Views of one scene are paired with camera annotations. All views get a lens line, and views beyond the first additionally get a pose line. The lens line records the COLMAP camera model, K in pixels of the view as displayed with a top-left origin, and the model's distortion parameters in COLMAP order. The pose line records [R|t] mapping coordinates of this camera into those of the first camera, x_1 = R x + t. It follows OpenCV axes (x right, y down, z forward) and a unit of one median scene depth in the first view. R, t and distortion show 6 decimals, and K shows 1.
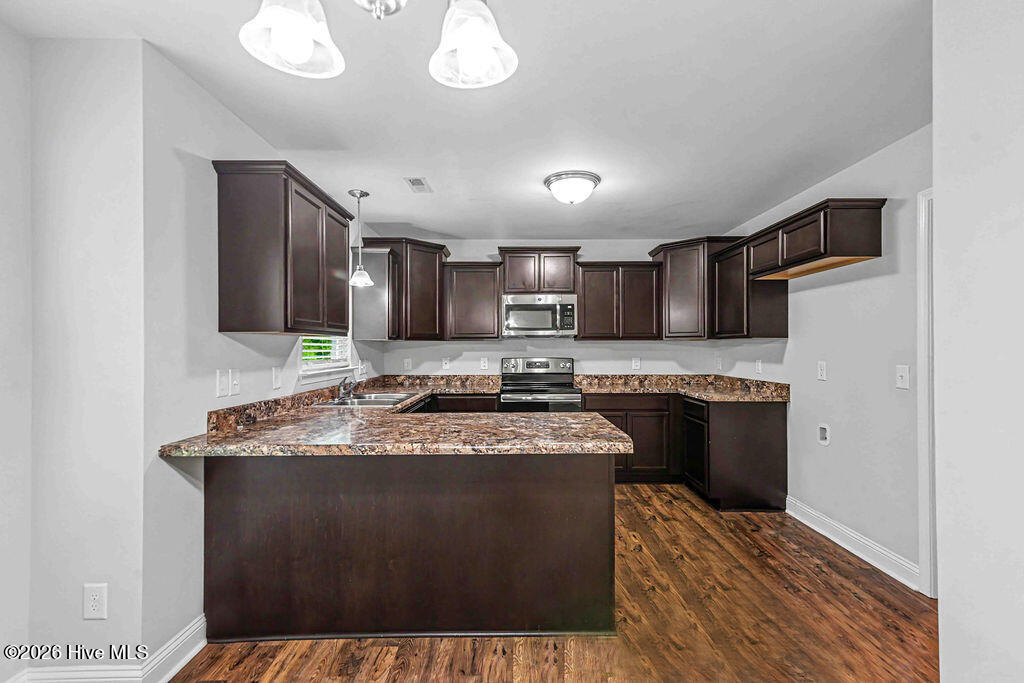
lens RADIAL K [[462.3, 0, 514.6], [0, 462.3, 345.6], [0, 0, 1]] dist [0.015041, -0.000138]
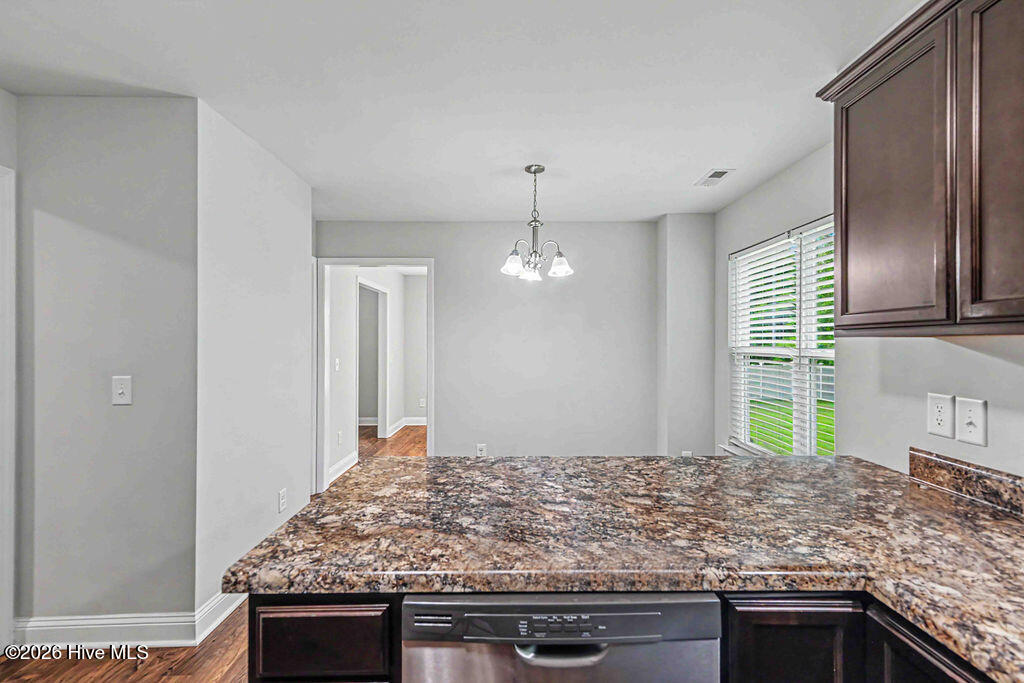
lens RADIAL K [[465.0, 0, 512.0], [0, 465.0, 341.5], [0, 0, 1]] dist [0.009172, 0.000027]
pose [[-0.999993, 0.002252, 0.002983, -0.016143], [0.002235, 0.999981, -0.005707, -0.009517], [-0.002996, -0.005700, -0.999979, 0.816660]]
